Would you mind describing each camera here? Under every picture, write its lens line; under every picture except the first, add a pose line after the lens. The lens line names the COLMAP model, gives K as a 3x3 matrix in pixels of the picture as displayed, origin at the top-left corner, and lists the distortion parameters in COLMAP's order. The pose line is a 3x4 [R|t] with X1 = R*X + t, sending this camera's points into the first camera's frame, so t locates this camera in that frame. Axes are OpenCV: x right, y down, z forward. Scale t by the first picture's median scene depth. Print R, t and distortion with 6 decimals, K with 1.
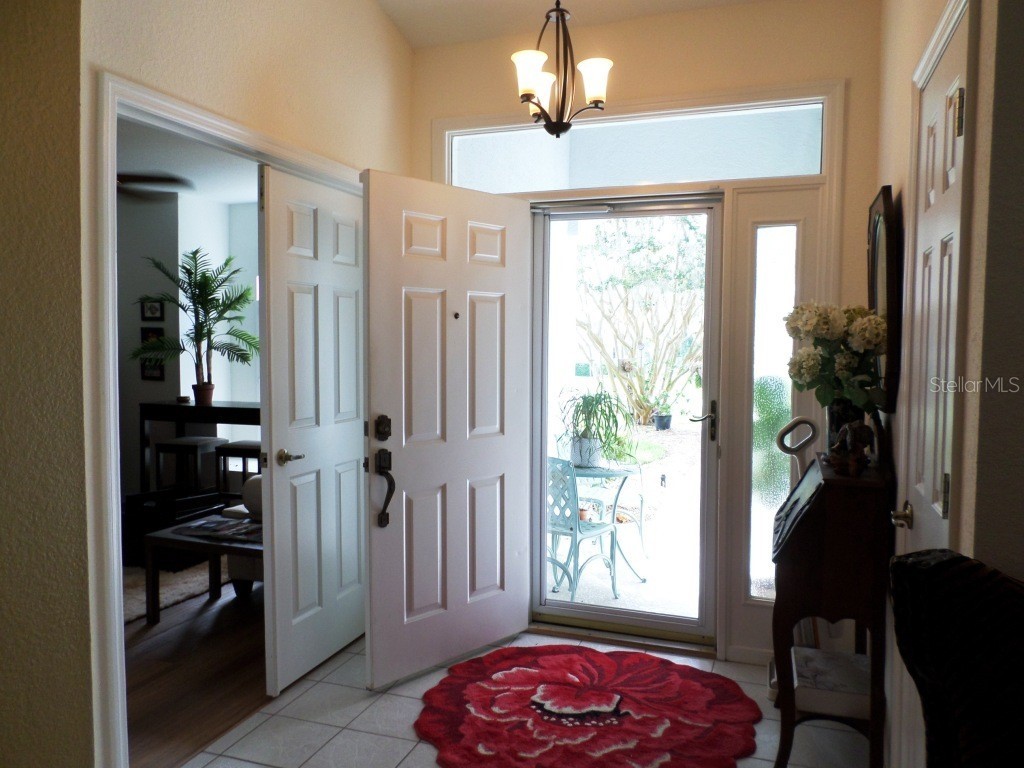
lens RADIAL K [[790.2, 0, 512.9], [0, 790.2, 379.1], [0, 0, 1]] dist [-0.005731, 0.007935]
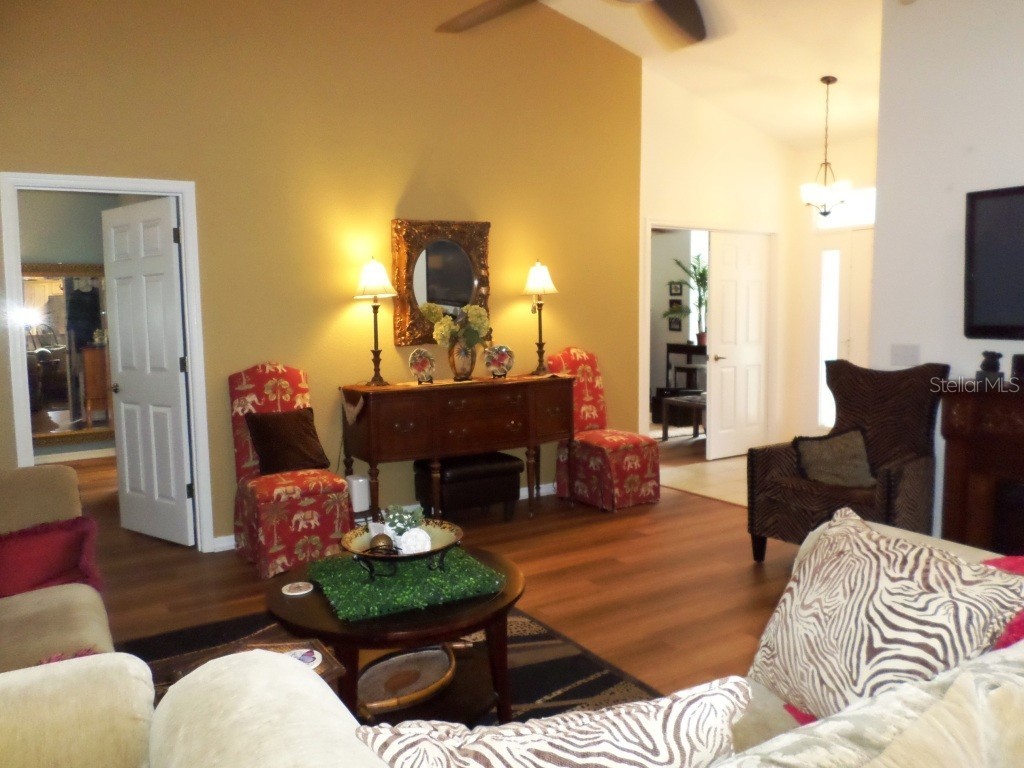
lens RADIAL K [[790.2, 0, 516.7], [0, 790.2, 384.7], [0, 0, 1]] dist [-0.005731, 0.007935]
pose [[0.796636, 0.053643, -0.602074, 0.313136], [-0.024909, 0.998122, 0.055971, 0.031800], [0.603945, -0.029591, 0.796476, -0.582163]]
